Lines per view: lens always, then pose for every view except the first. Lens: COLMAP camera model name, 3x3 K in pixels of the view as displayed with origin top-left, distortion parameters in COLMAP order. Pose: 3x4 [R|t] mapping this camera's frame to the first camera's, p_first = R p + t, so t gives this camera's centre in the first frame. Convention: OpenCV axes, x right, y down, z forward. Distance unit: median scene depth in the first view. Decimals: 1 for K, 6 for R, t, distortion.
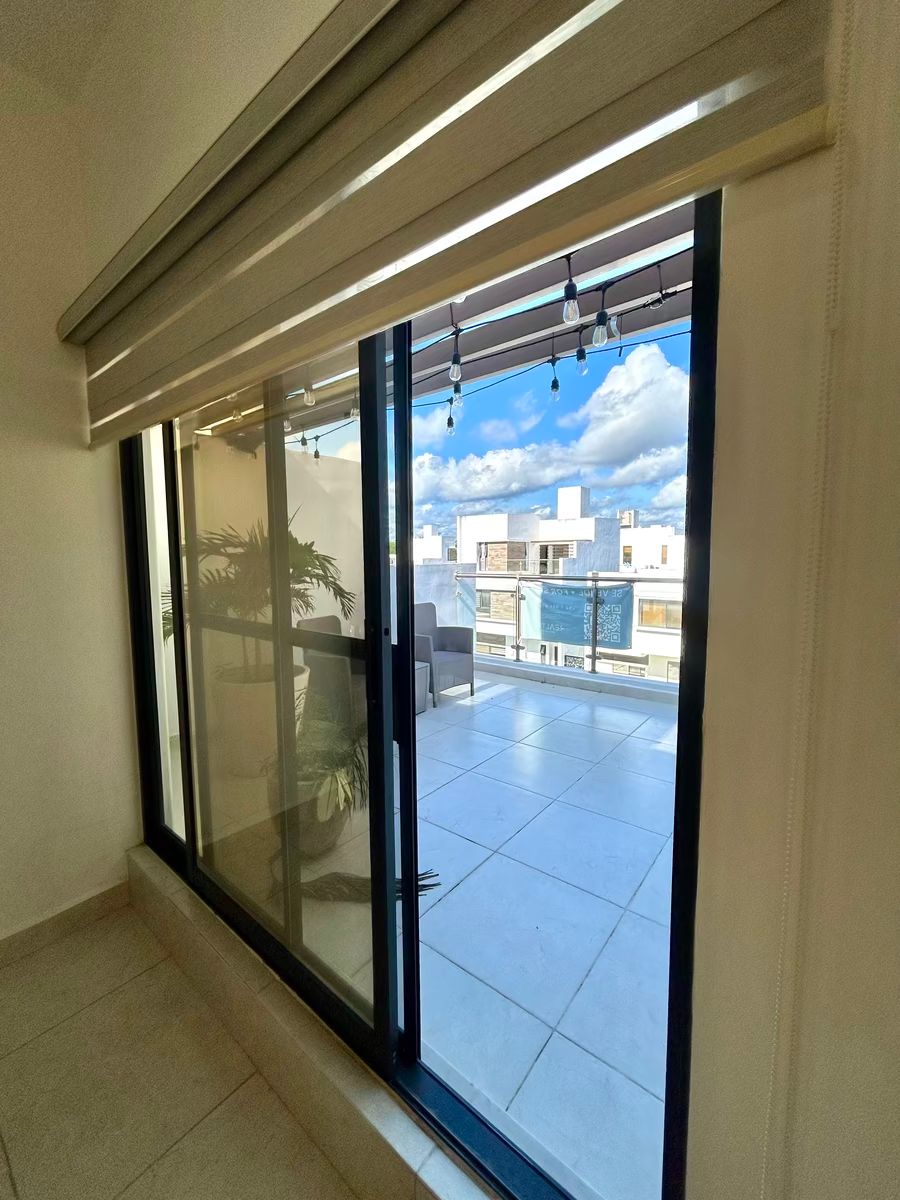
lens RADIAL K [[486.5, 0, 450.1], [0, 486.5, 596.9], [0, 0, 1]] dist [-0.000178, 0.000268]
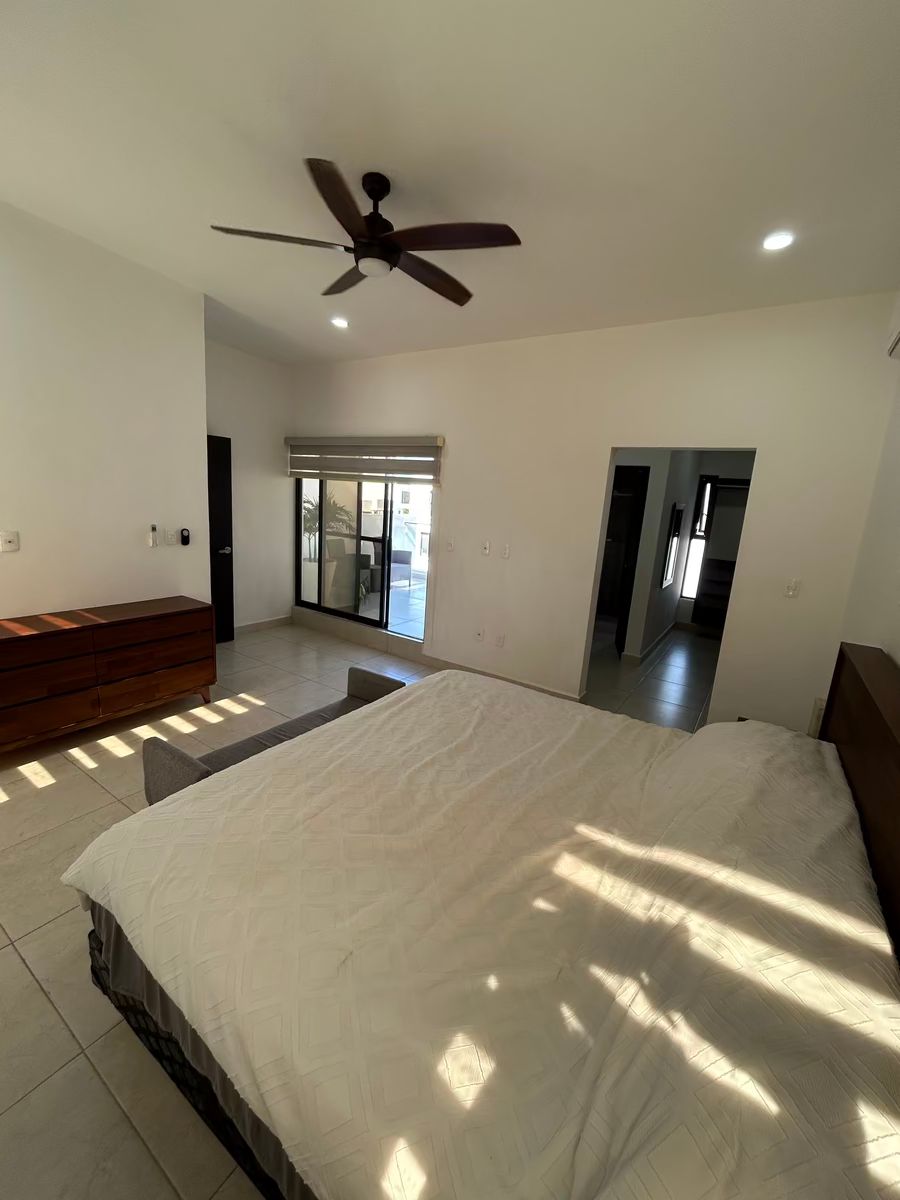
lens RADIAL K [[486.5, 0, 452.6], [0, 486.5, 598.3], [0, 0, 1]] dist [-0.000178, 0.000268]
pose [[0.992837, 0.053020, 0.107070, 0.010431], [-0.065065, 0.991538, 0.112334, 0.023225], [-0.100208, -0.118496, 0.987885, -0.911641]]
